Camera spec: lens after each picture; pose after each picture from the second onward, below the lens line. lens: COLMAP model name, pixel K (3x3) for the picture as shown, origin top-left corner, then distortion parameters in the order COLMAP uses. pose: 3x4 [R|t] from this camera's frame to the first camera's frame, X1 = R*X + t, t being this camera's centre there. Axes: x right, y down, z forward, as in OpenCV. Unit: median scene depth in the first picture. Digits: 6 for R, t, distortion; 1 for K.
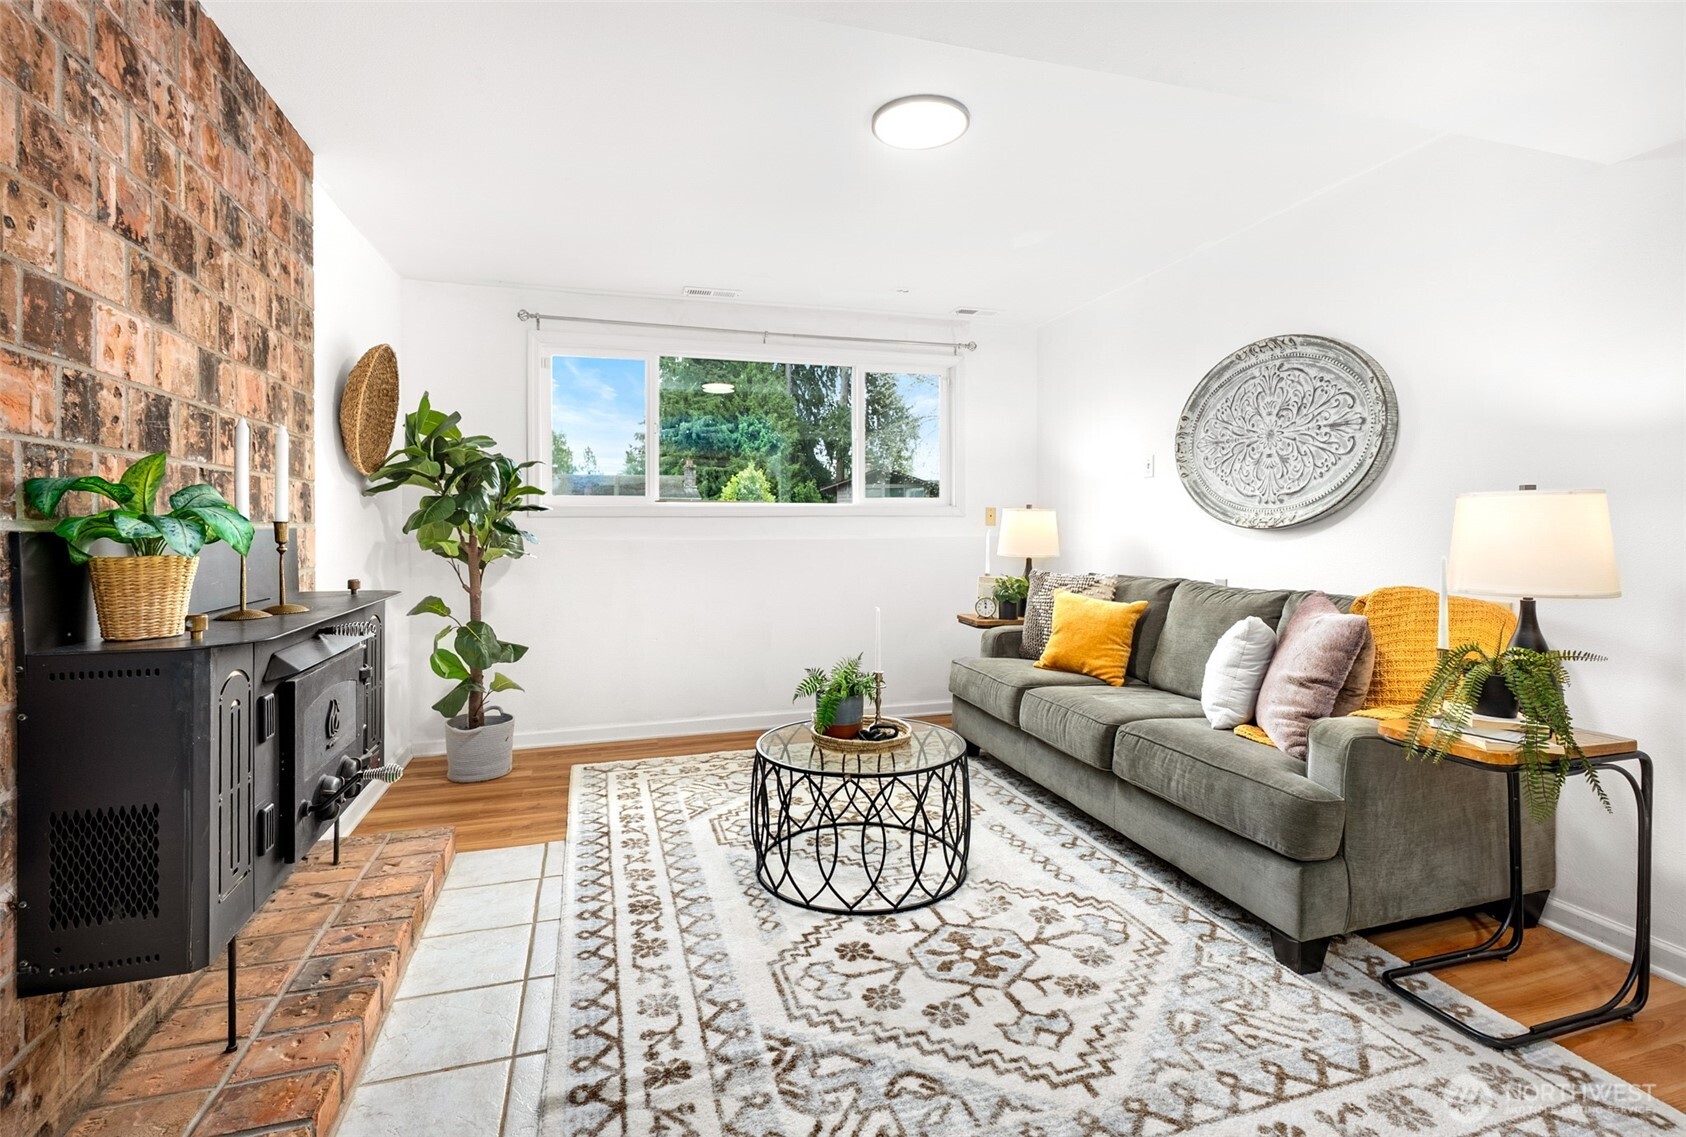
lens RADIAL K [[785.1, 0, 840.2], [0, 785.1, 521.9], [0, 0, 1]] dist [0.000846, 0.000087]
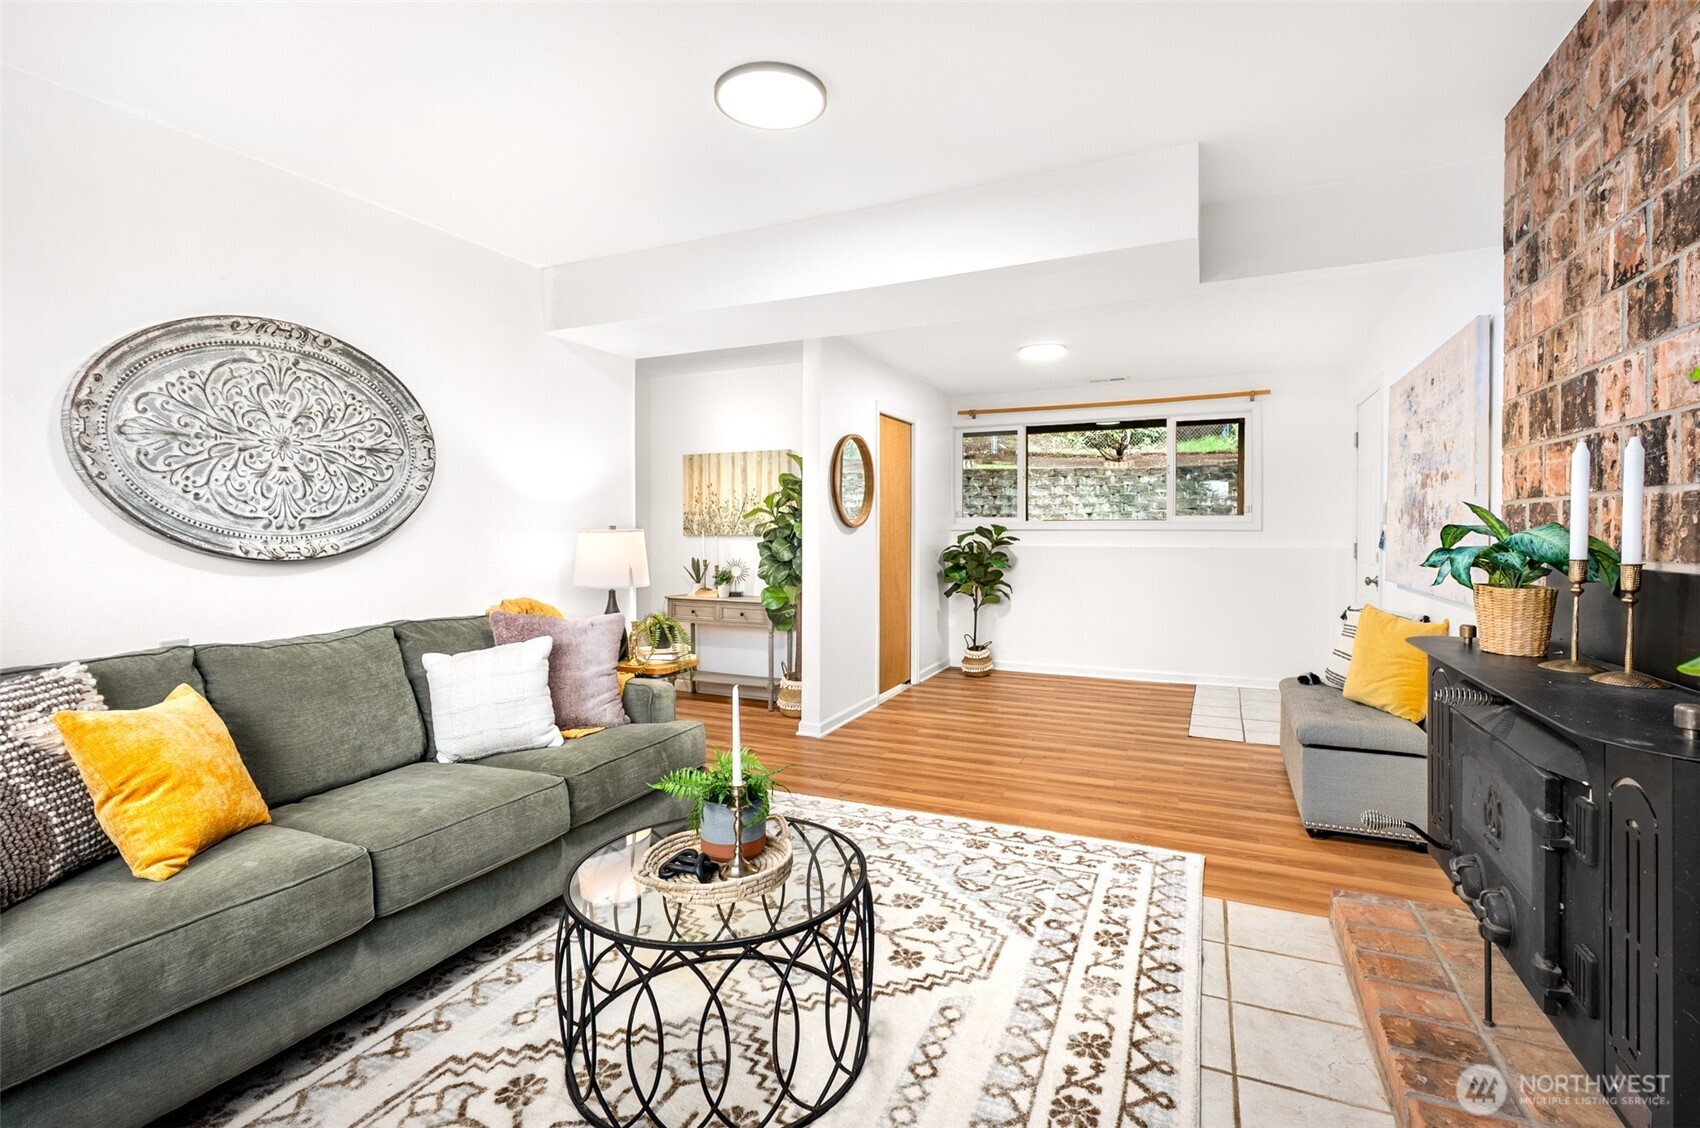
lens RADIAL K [[785.4, 0, 851.0], [0, 785.4, 537.8], [0, 0, 1]] dist [-0.001596, 0.000057]
pose [[-0.752686, -0.002265, 0.658375, -0.603896], [0.001823, 0.999983, 0.005524, -0.026200], [-0.658377, 0.005358, -0.752669, 1.792251]]
